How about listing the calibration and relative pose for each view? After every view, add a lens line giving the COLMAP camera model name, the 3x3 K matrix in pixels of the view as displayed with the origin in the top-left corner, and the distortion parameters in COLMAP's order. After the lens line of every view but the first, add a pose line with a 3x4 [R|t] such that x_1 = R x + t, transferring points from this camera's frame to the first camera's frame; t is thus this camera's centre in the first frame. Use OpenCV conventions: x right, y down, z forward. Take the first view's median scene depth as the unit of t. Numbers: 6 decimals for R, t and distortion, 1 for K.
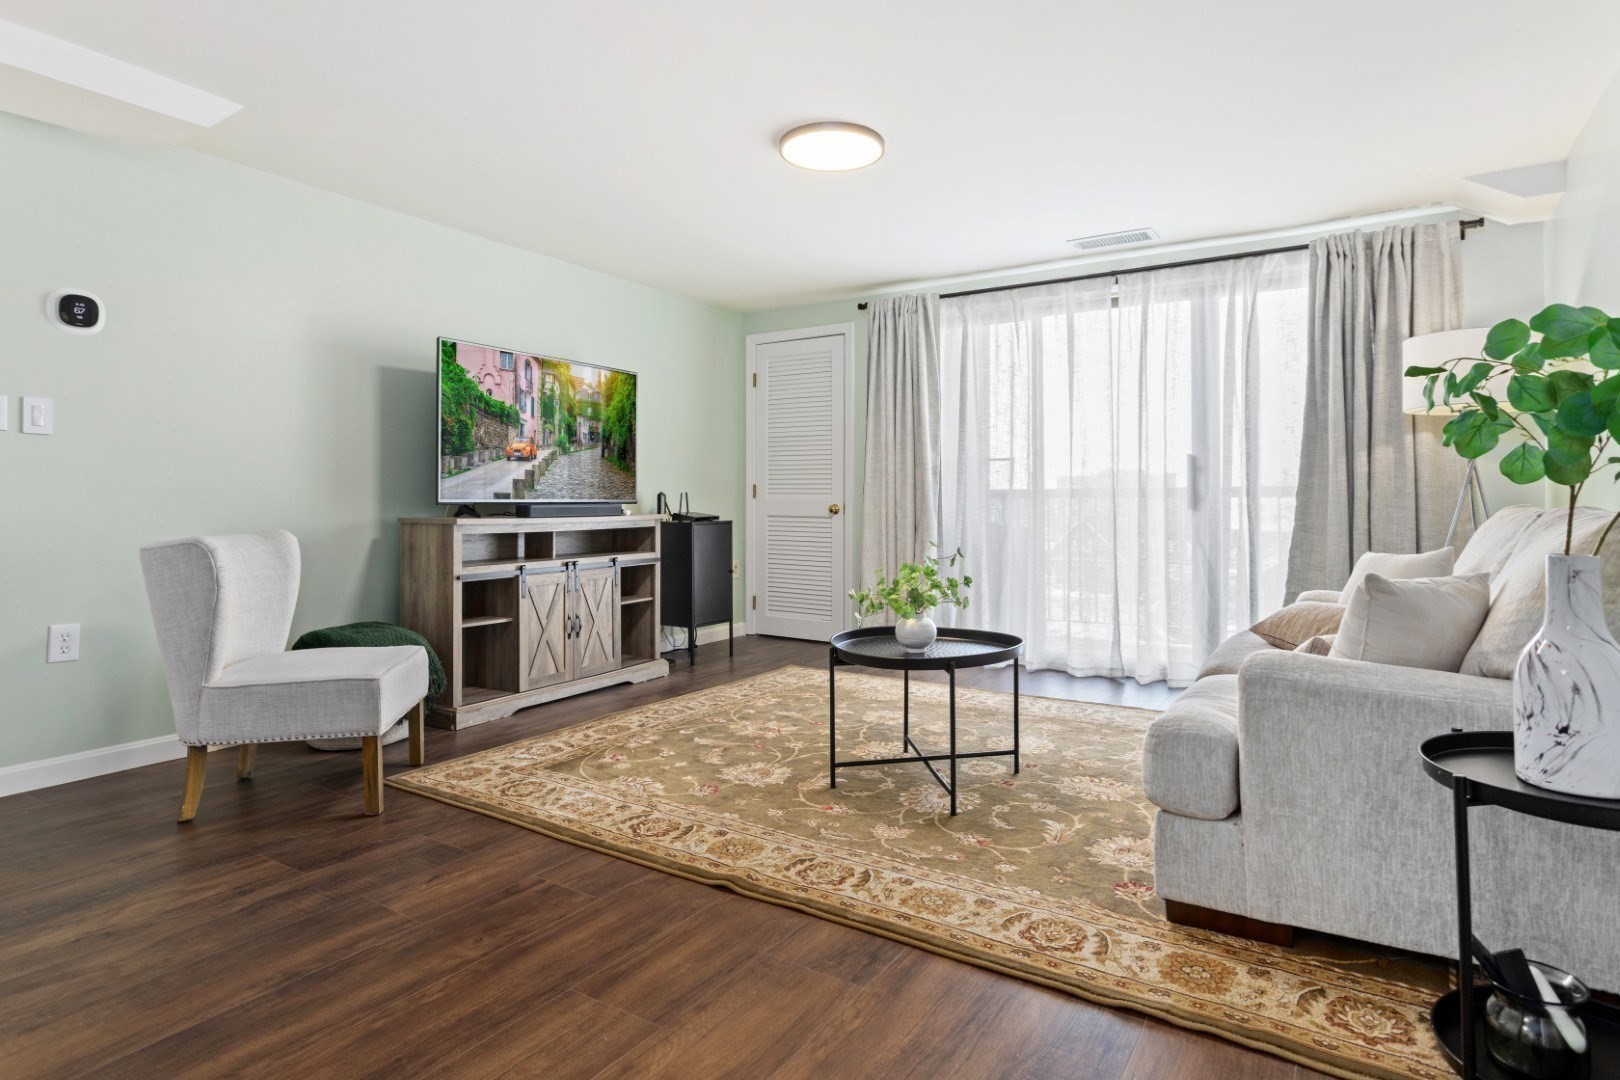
lens RADIAL K [[871.1, 0, 813.4], [0, 871.1, 493.6], [0, 0, 1]] dist [-0.000455, 0.000793]
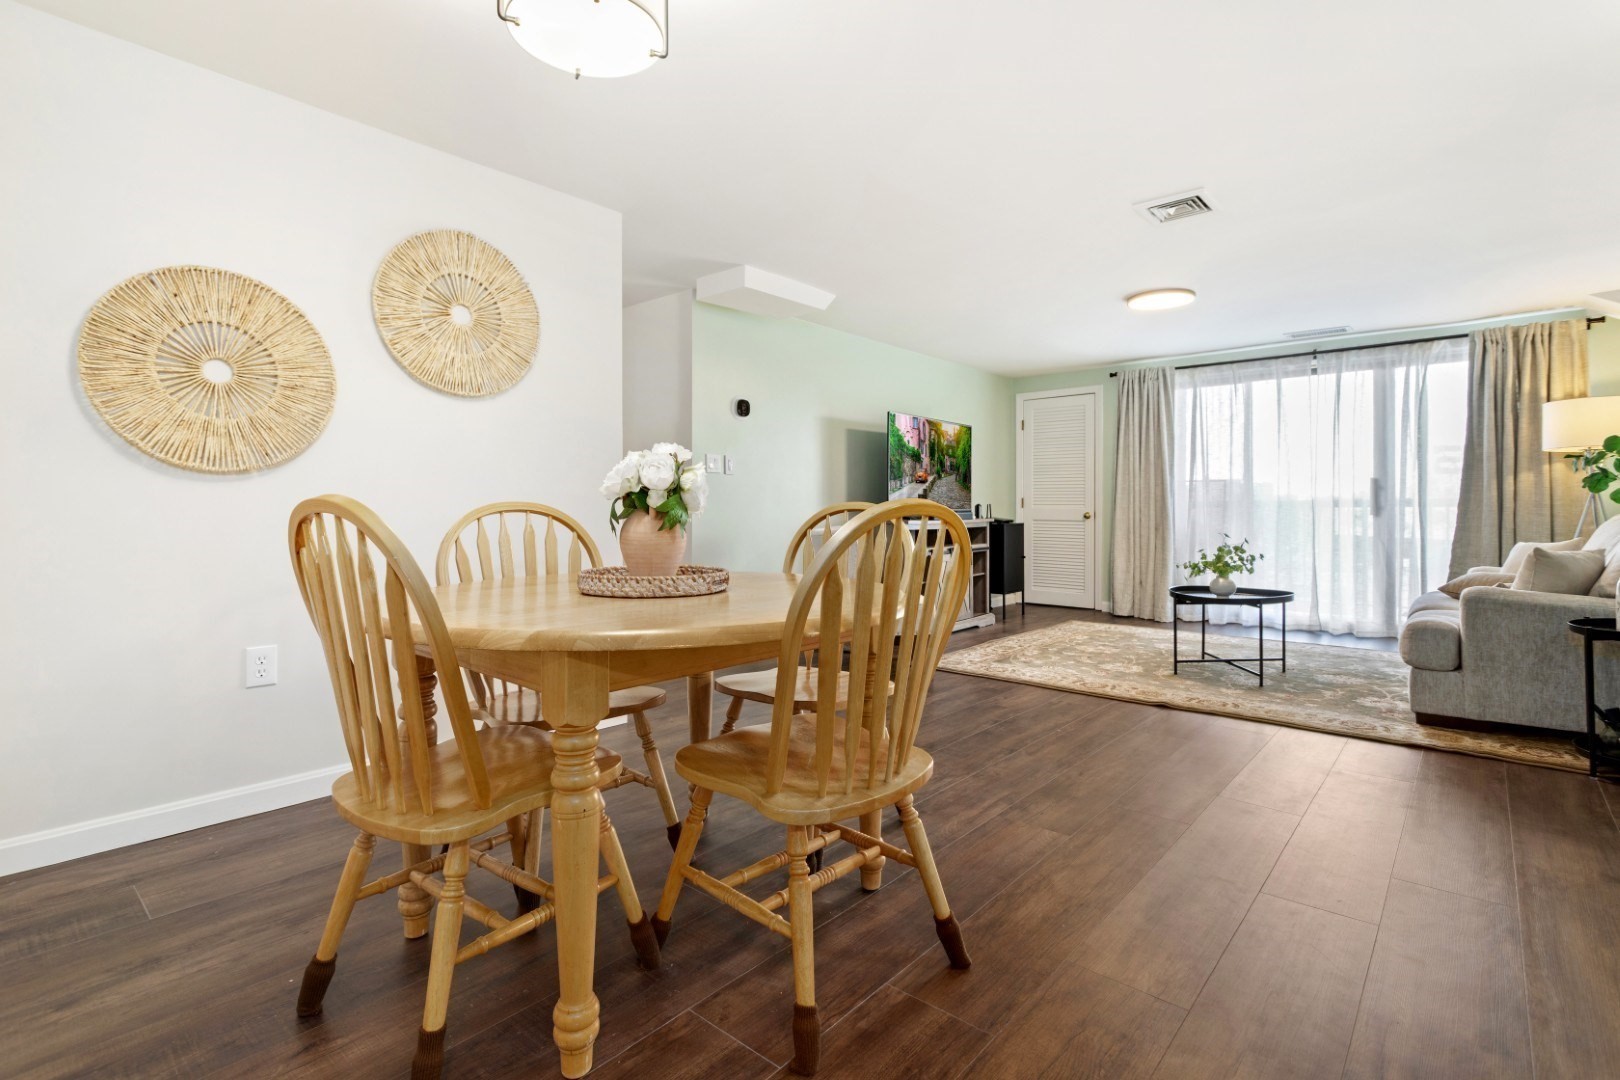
lens RADIAL K [[765.5, 0, 809.5], [0, 765.5, 509.7], [0, 0, 1]] dist [-0.001863, -0.000216]
pose [[0.988663, 0.000352, -0.150150, -0.348664], [0.001010, 0.999959, 0.008997, -0.004663], [0.150147, -0.009046, 0.988622, -0.457823]]
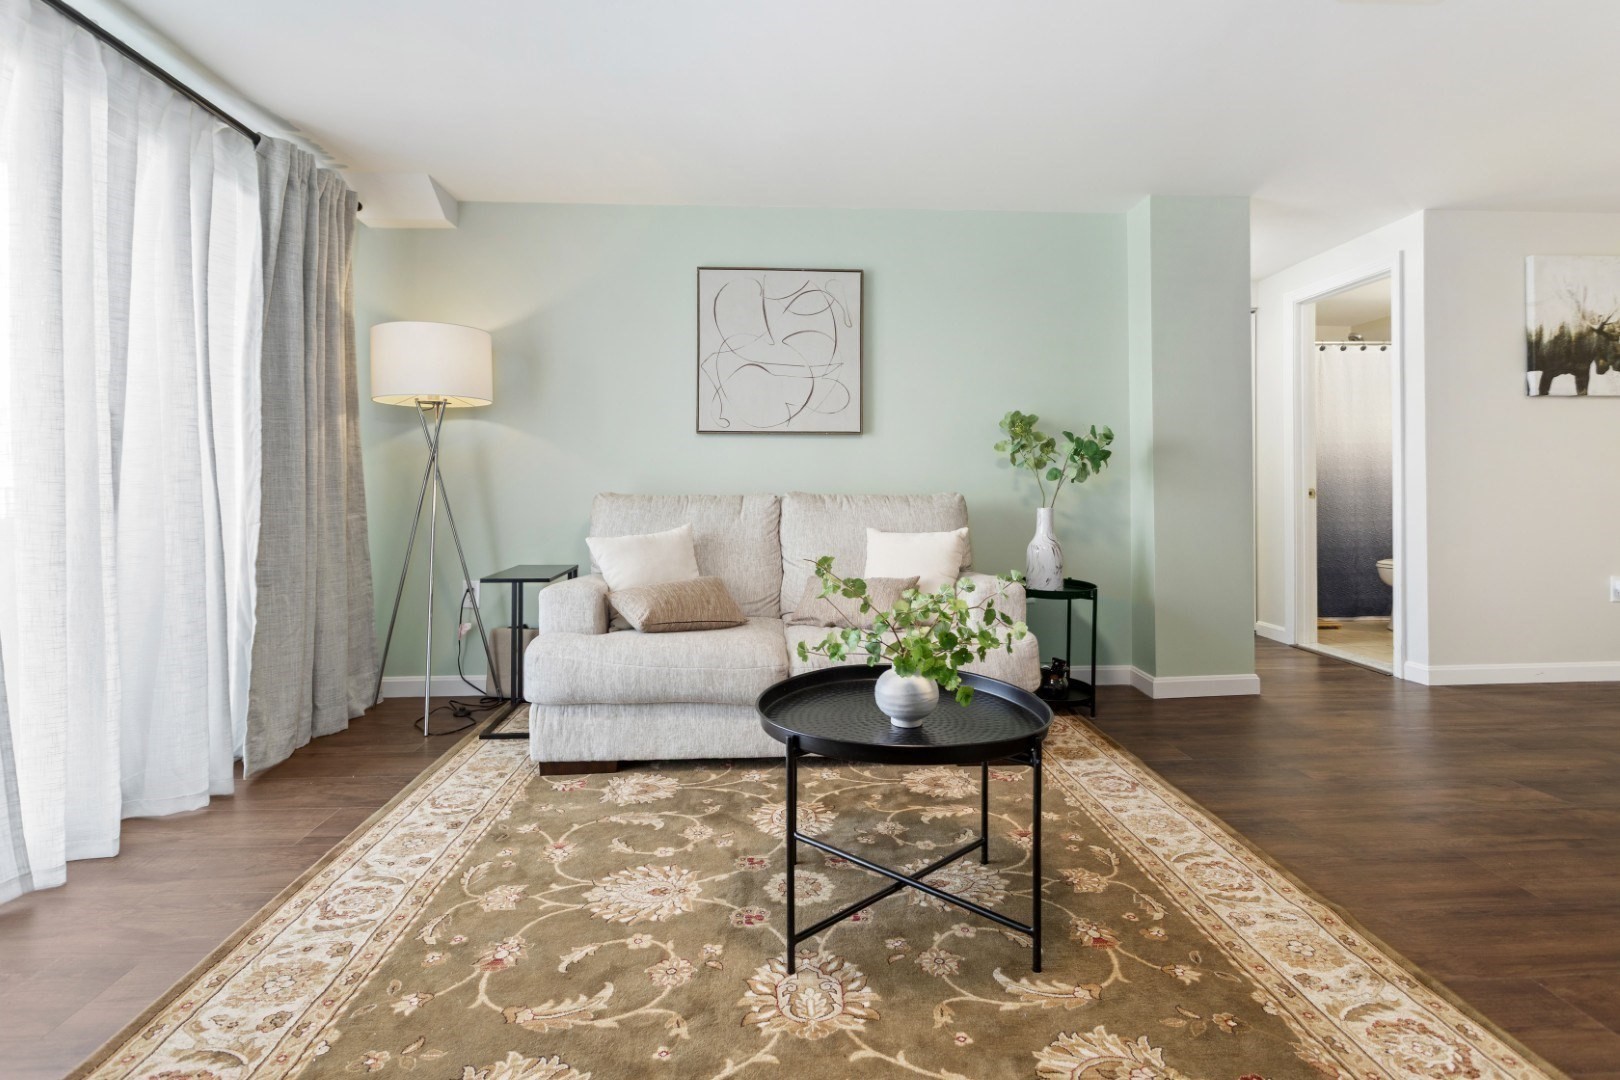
lens RADIAL K [[776.6, 0, 806.6], [0, 776.6, 480.9], [0, 0, 1]] dist [0.000129, 0.001306]
pose [[-0.586605, 0.000700, 0.809873, -0.235991], [-0.004152, 0.999984, -0.003871, -0.000133], [-0.809863, -0.005634, -0.586593, 1.065613]]
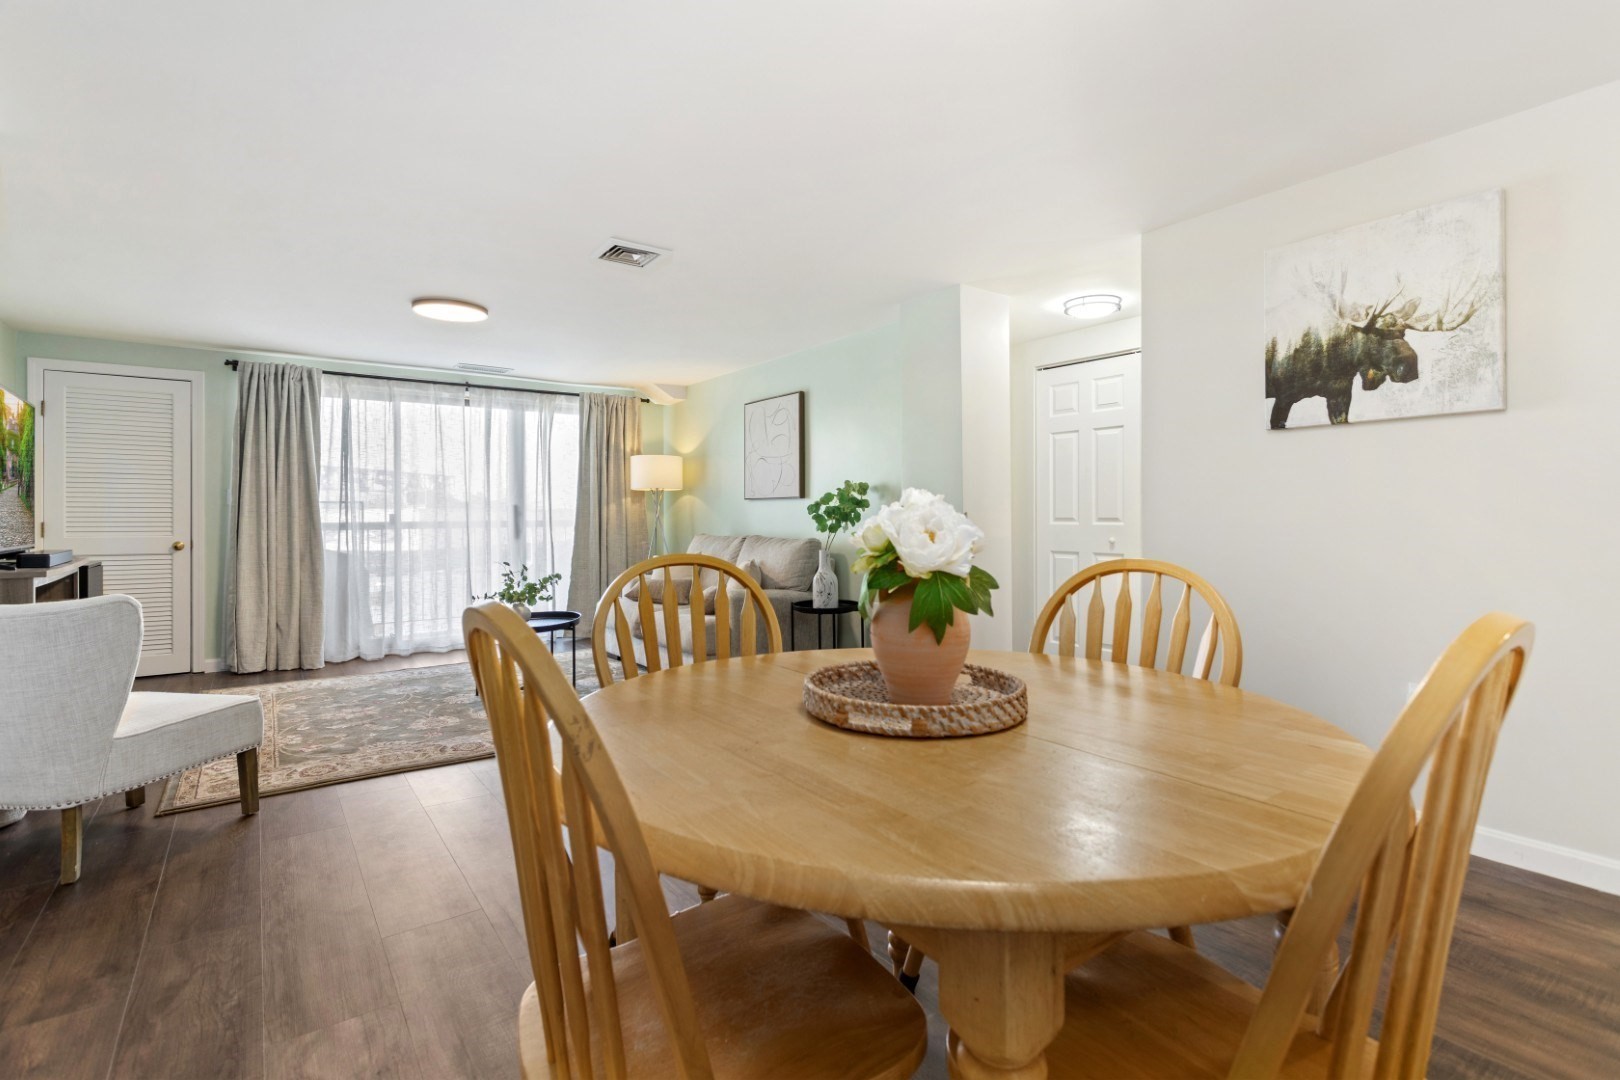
lens RADIAL K [[764.6, 0, 815.7], [0, 764.6, 511.7], [0, 0, 1]] dist [0.013517, 0.000085]
pose [[0.363596, 0.003621, 0.931550, -0.821525], [-0.001864, 0.999993, -0.003160, -0.031498], [-0.931555, -0.000587, 0.363600, -0.075037]]
